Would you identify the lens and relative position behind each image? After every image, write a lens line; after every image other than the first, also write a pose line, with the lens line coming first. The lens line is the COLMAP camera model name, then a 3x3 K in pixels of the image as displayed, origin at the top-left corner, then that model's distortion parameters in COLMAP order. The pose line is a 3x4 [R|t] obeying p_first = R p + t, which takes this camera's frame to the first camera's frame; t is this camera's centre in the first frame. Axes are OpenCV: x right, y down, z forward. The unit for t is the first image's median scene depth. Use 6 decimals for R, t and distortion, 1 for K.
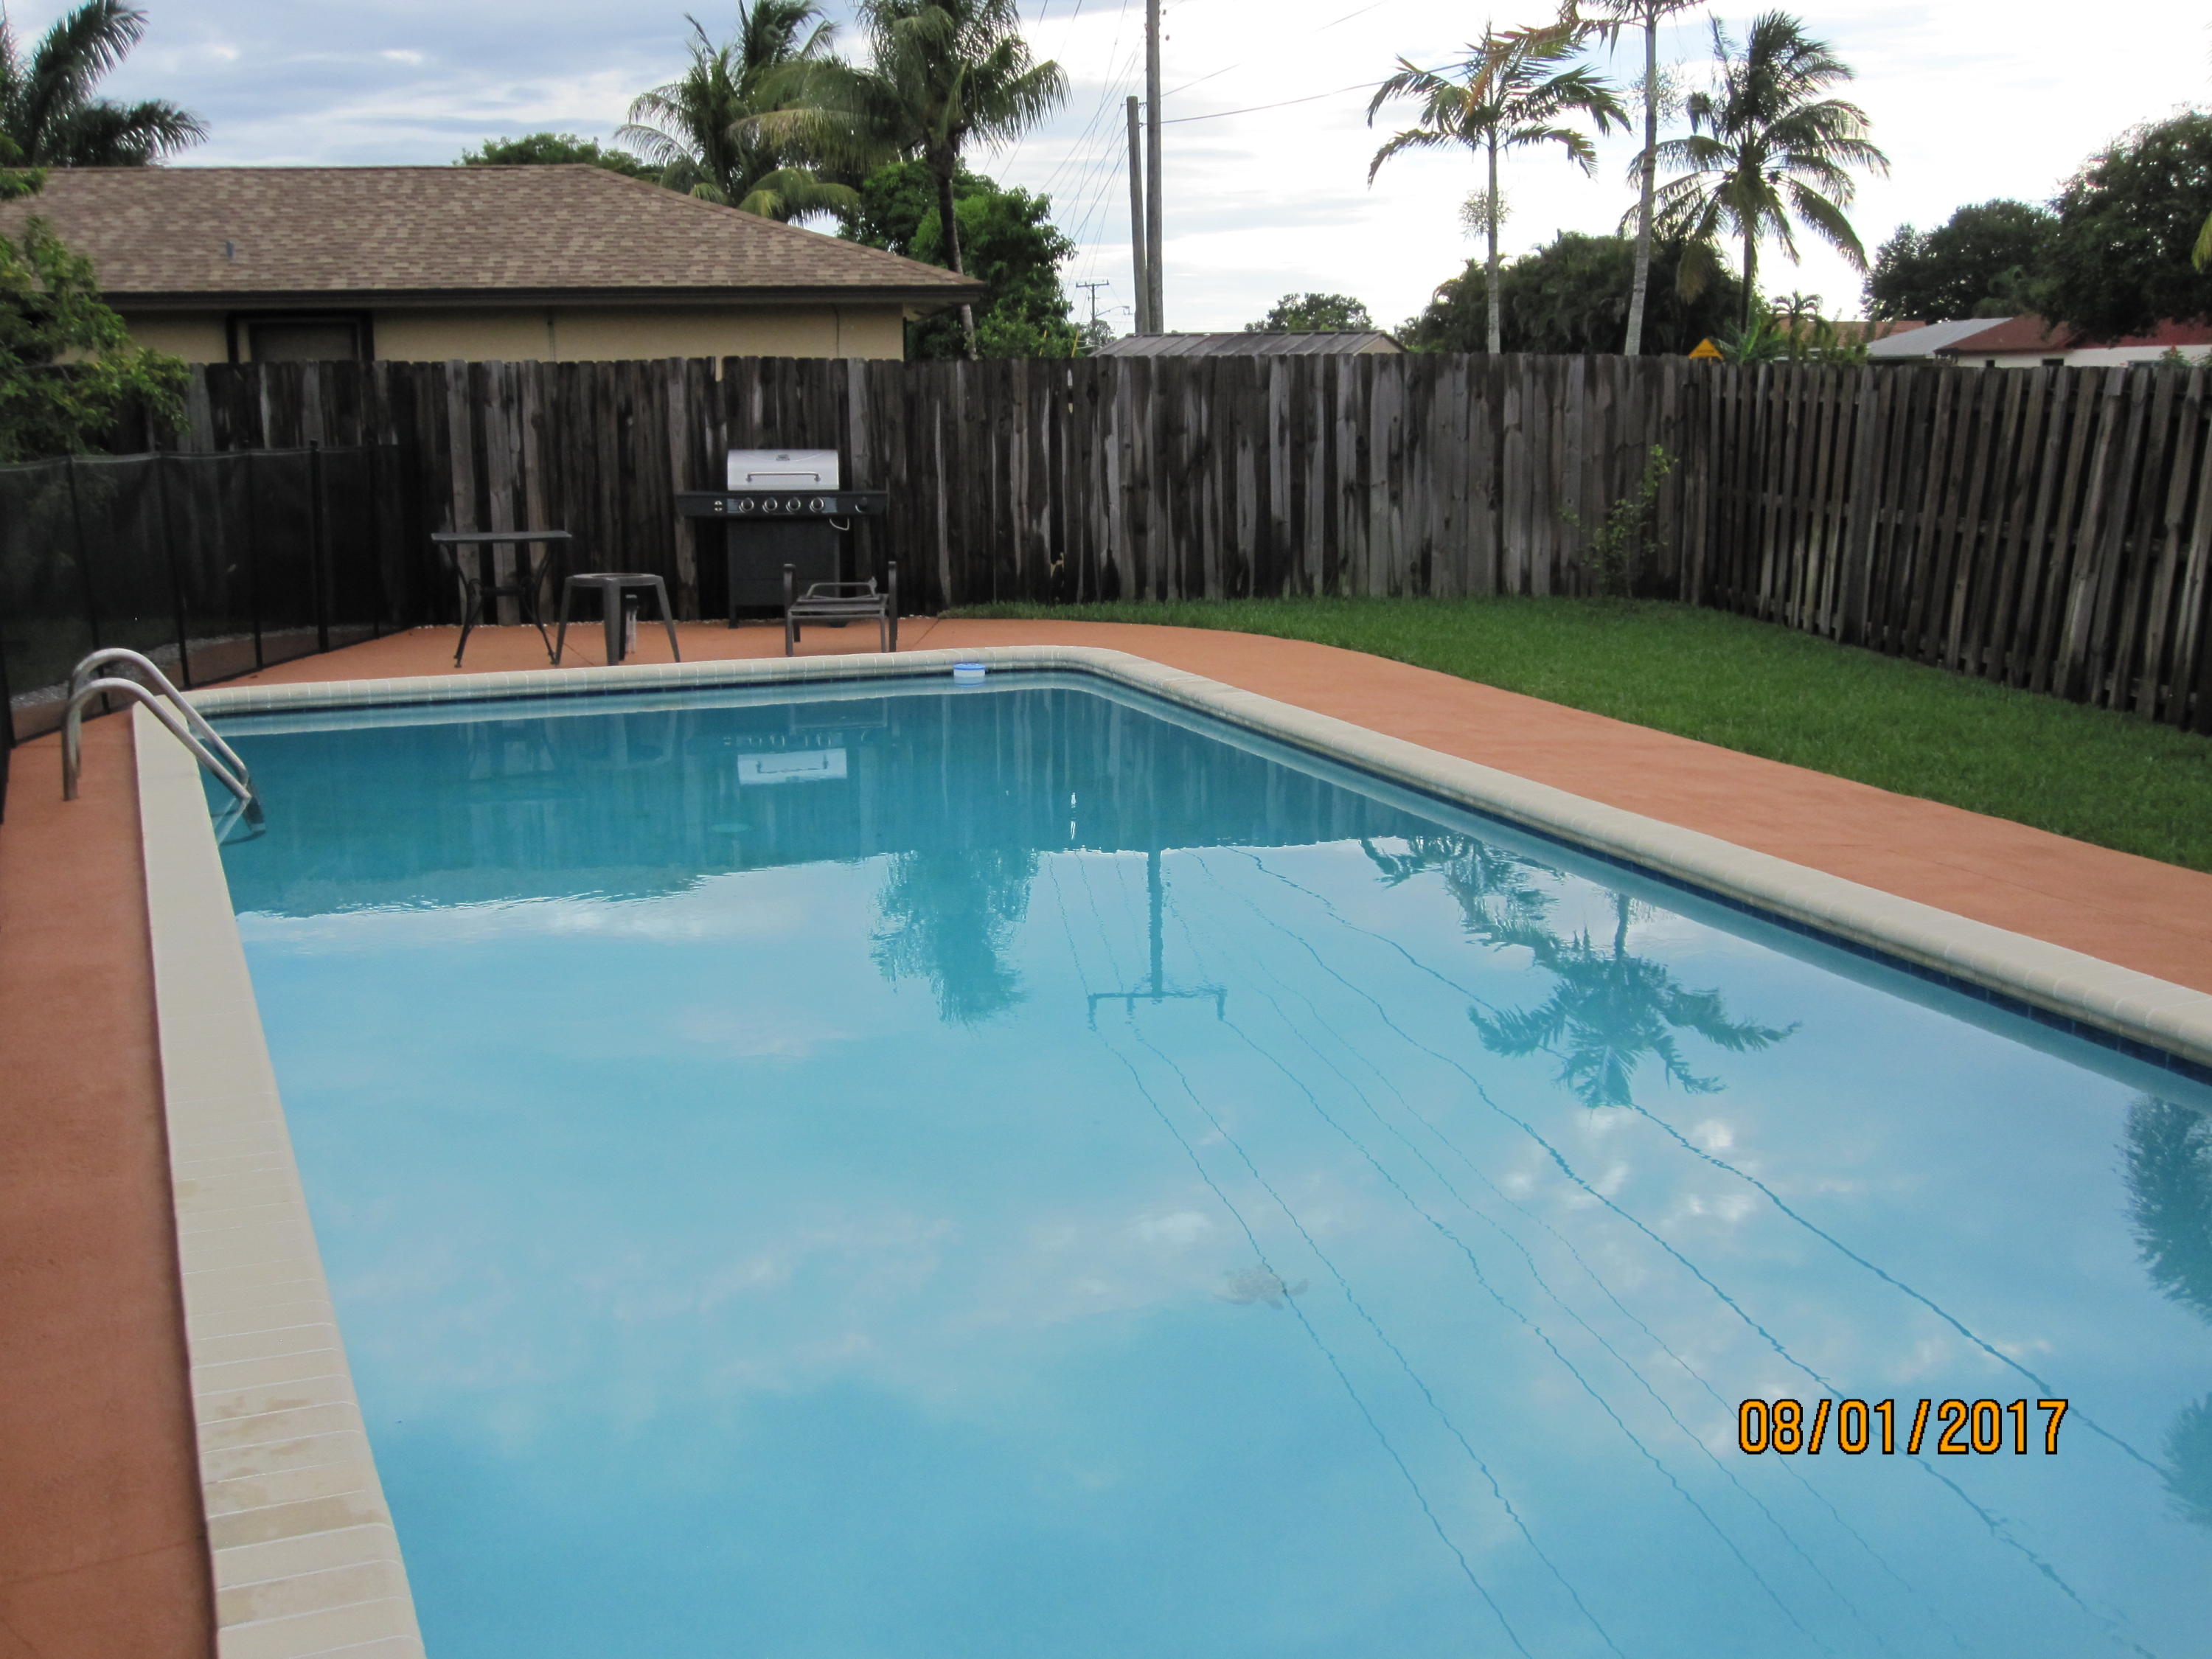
lens RADIAL K [[2172.6, 0, 1055.9], [0, 2172.6, 813.5], [0, 0, 1]] dist [-0.059392, 0.000000]
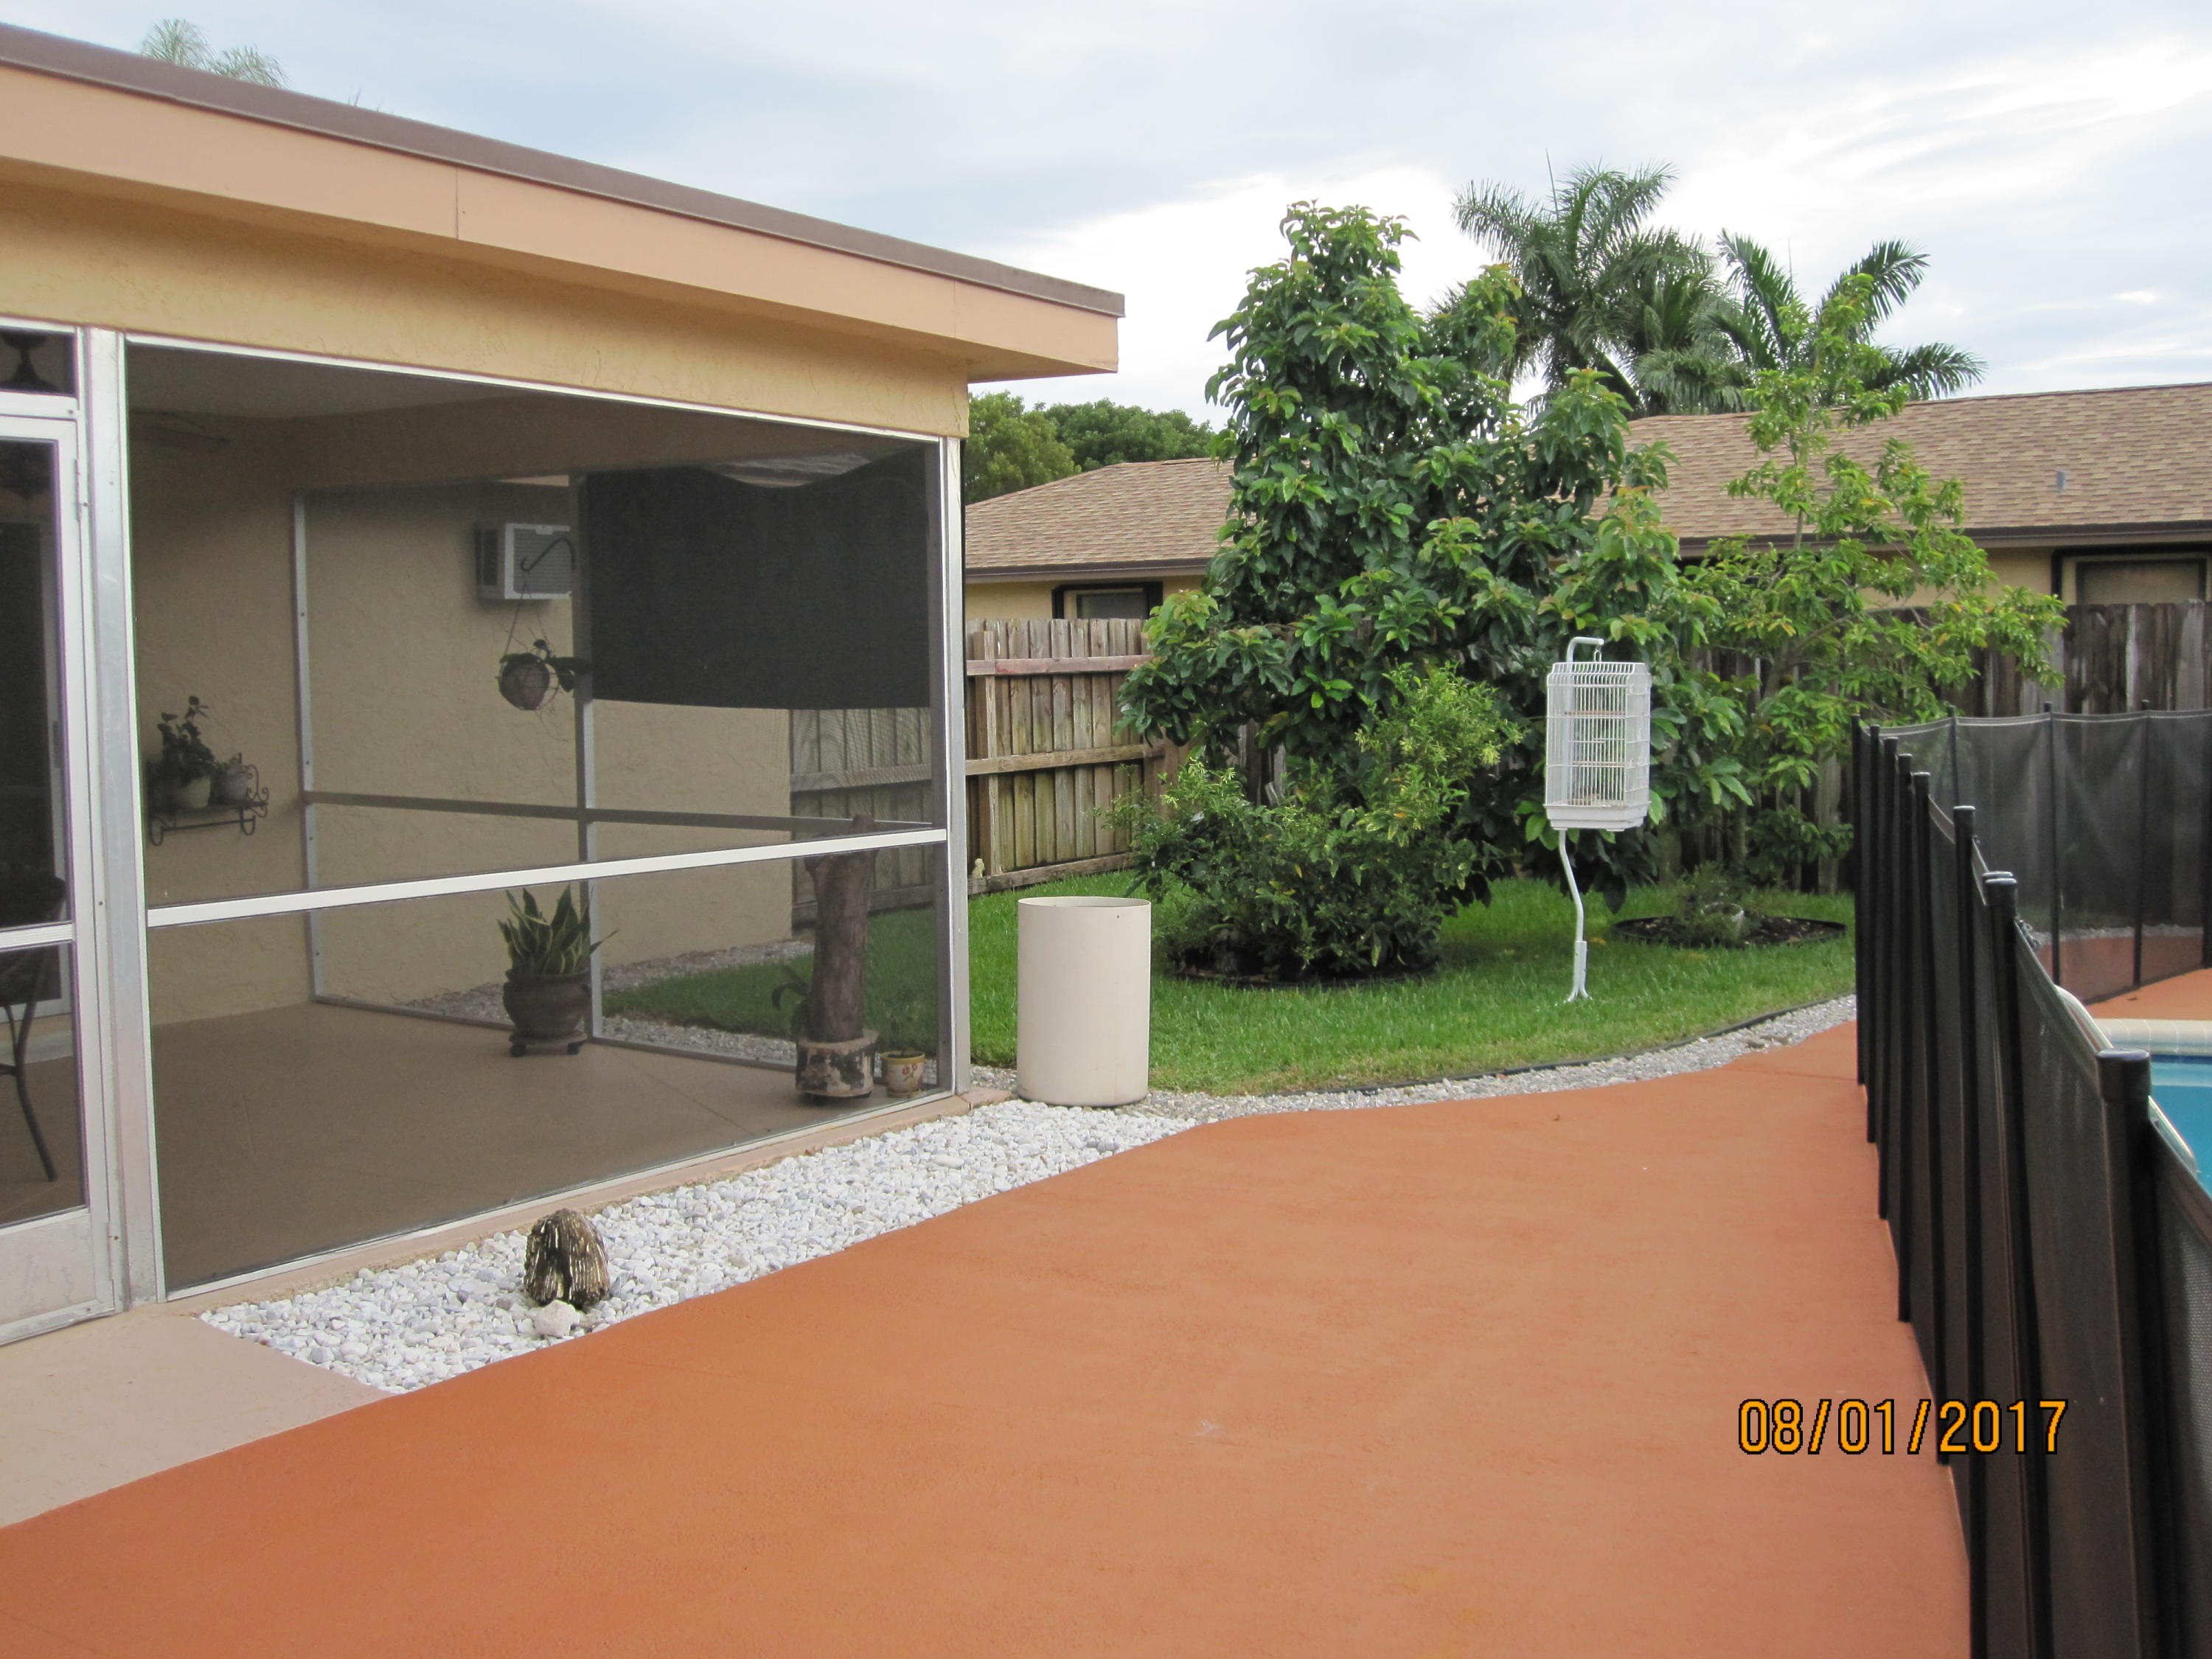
lens RADIAL K [[2172.6, 0, 1112.1], [0, 2172.6, 793.7], [0, 0, 1]] dist [-0.059392, 0.000000]
pose [[0.746703, 0.037912, -0.664076, -0.086052], [-0.118501, 0.989985, -0.076728, -0.020807], [0.654517, 0.135987, 0.743717, 0.105091]]
